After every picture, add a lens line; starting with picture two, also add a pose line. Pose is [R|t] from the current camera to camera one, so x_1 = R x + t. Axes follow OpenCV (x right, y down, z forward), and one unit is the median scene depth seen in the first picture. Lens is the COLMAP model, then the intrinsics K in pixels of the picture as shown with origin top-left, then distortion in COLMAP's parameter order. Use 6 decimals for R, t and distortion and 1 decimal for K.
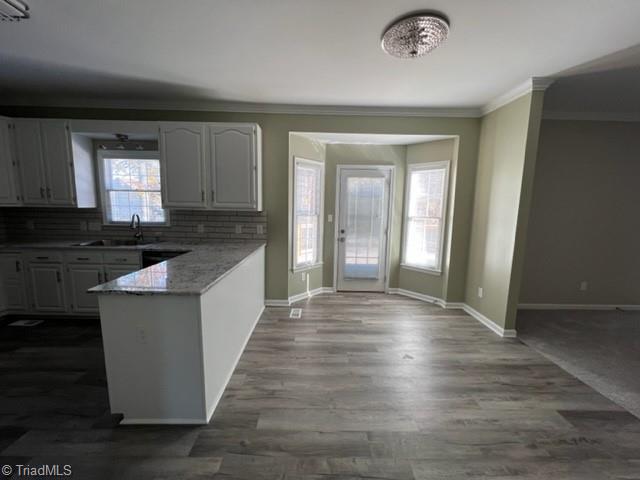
lens RADIAL K [[256.4, 0, 318.2], [0, 256.4, 239.0], [0, 0, 1]] dist [-0.000665, 0.000046]
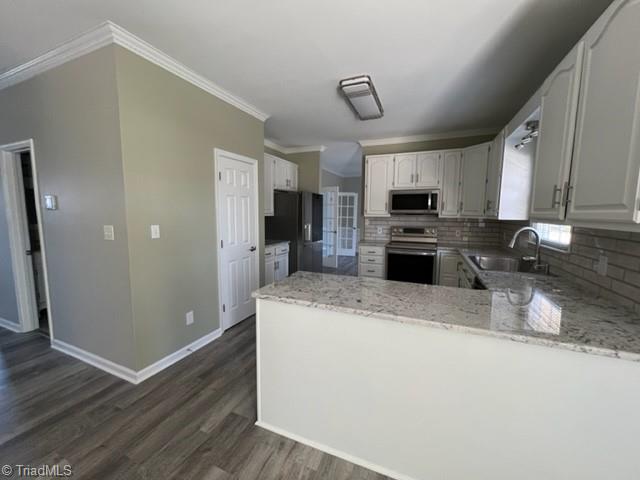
lens RADIAL K [[256.4, 0, 318.2], [0, 256.4, 239.0], [0, 0, 1]] dist [-0.000665, 0.000046]
pose [[-0.403783, 0.071754, -0.912037, 0.180506], [-0.132071, 0.981905, 0.135722, -0.092160], [0.905272, 0.175255, -0.387000, 0.774228]]
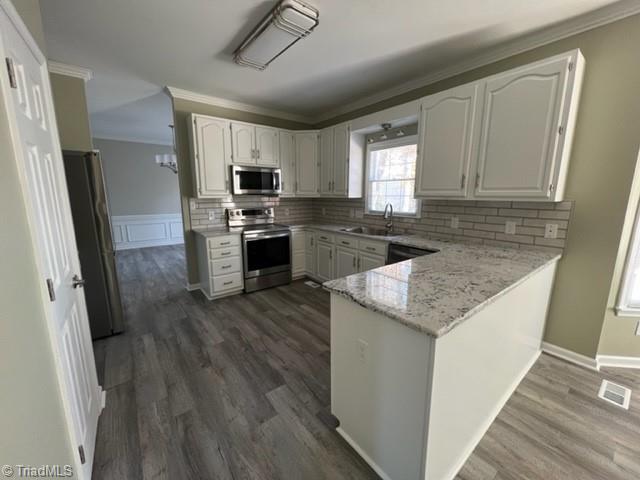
lens RADIAL K [[256.4, 0, 318.2], [0, 256.4, 239.0], [0, 0, 1]] dist [-0.000665, 0.000046]
pose [[0.601866, 0.120873, -0.789397, -0.081599], [-0.090470, 0.992436, 0.082985, -0.020687], [0.793456, 0.021471, 0.608249, 0.187345]]
